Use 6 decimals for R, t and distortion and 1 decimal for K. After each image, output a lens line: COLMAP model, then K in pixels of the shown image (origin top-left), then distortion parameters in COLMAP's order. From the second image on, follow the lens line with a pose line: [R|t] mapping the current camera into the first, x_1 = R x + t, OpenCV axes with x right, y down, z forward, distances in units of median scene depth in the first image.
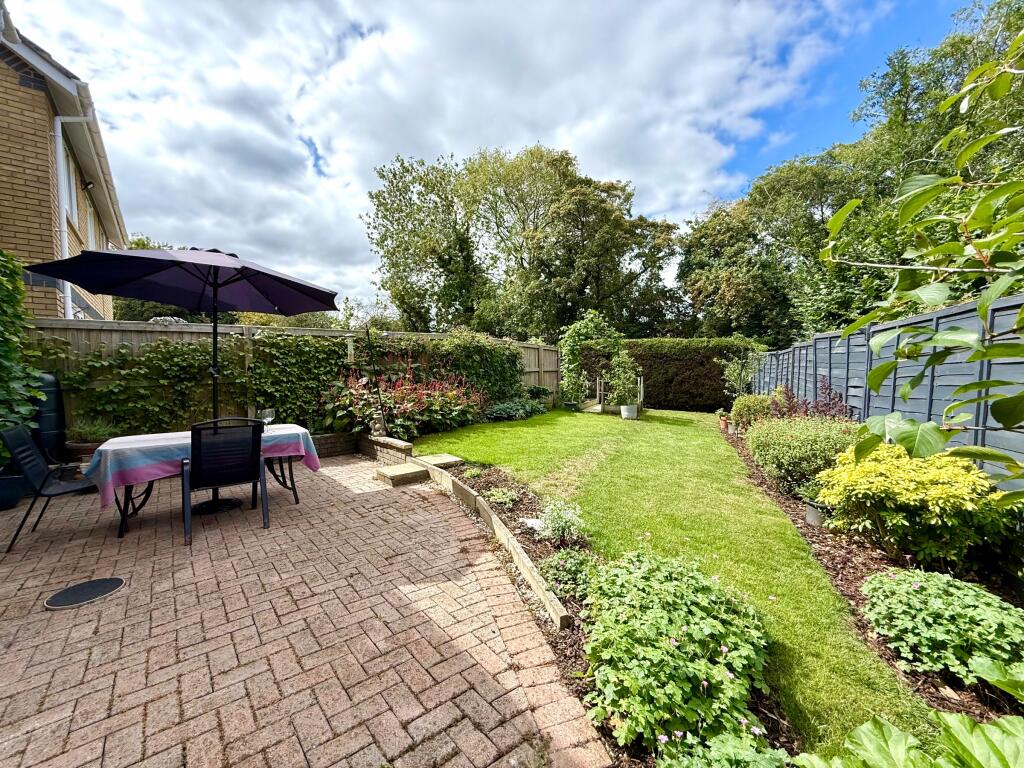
lens RADIAL K [[411.2, 0, 512.0], [0, 411.2, 384.0], [0, 0, 1]] dist [-0.000190, -0.000013]
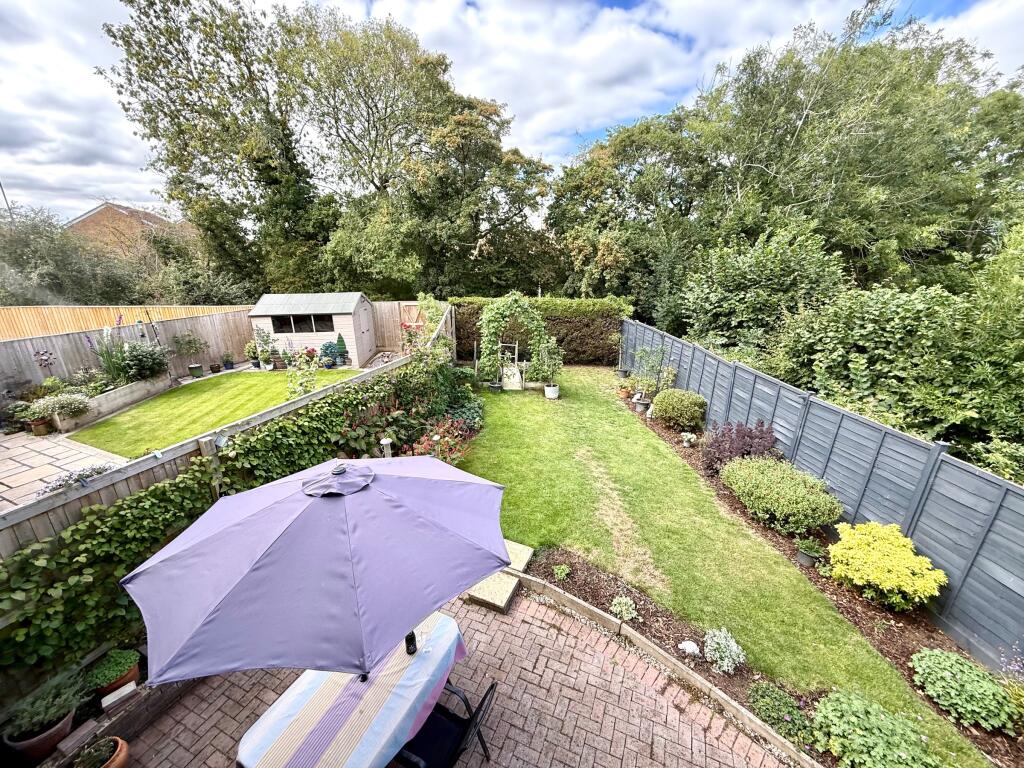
lens RADIAL K [[406.3, 0, 512.0], [0, 406.3, 384.0], [0, 0, 1]] dist [0.000002, -0.000168]
pose [[0.891714, -0.119457, 0.436550, -0.173076], [-0.004637, 0.962078, 0.272734, -0.150501], [-0.452575, -0.245225, 0.857345, 0.077914]]
